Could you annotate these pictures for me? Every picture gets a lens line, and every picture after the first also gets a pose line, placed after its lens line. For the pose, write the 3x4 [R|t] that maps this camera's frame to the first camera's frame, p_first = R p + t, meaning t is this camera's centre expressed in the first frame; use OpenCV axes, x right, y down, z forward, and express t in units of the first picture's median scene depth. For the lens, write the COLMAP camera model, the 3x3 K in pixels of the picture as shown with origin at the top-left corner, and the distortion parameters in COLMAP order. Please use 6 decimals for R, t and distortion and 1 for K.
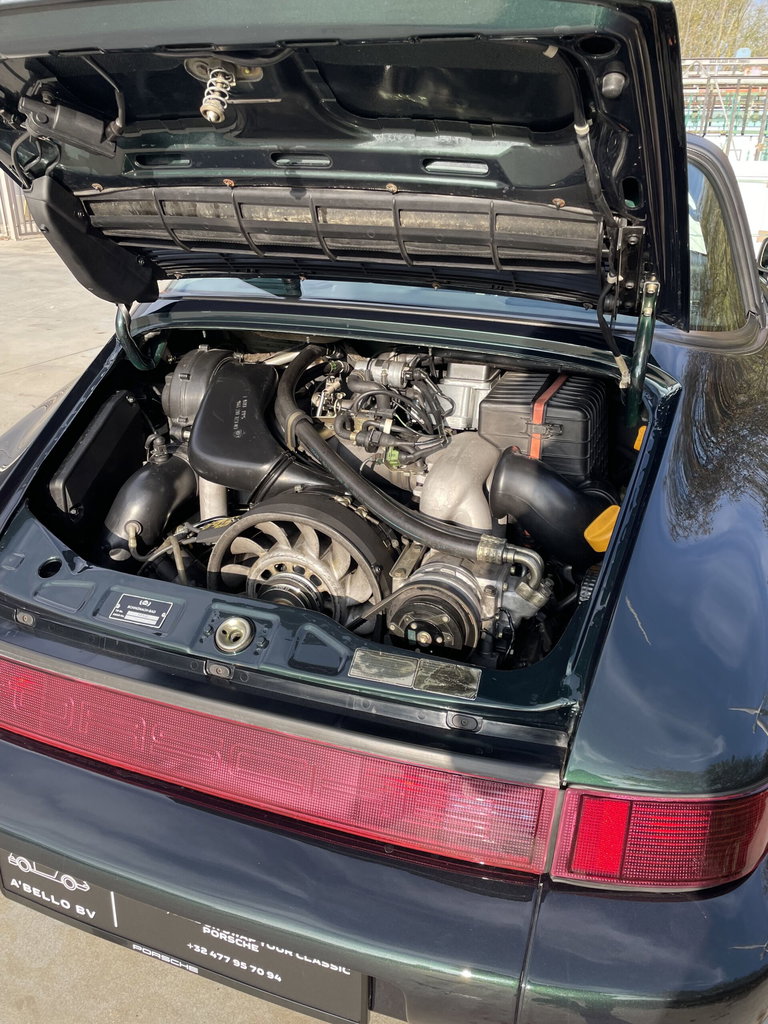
lens RADIAL K [[758.1, 0, 384.0], [0, 758.1, 512.0], [0, 0, 1]] dist [0.008115, 0.002895]
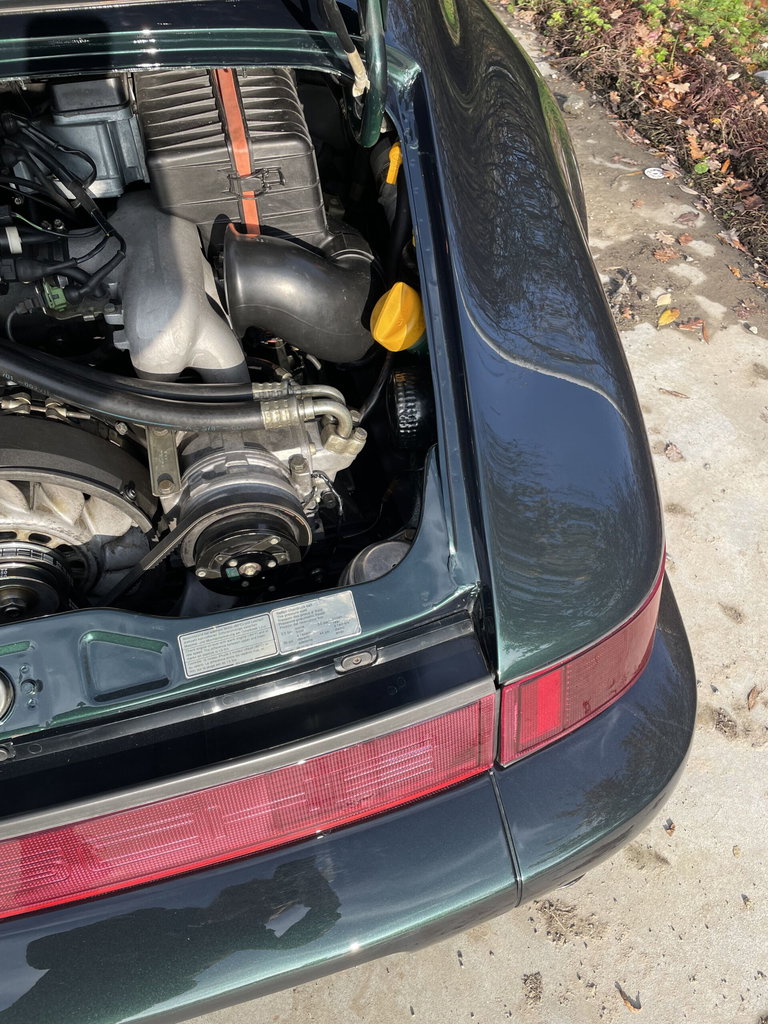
lens RADIAL K [[758.1, 0, 384.0], [0, 758.1, 512.0], [0, 0, 1]] dist [0.008115, 0.002895]
pose [[0.824608, -0.437158, 0.359047, -0.073002], [0.213218, 0.828058, 0.518515, -0.213323], [-0.523985, -0.351016, 0.776033, 0.356220]]
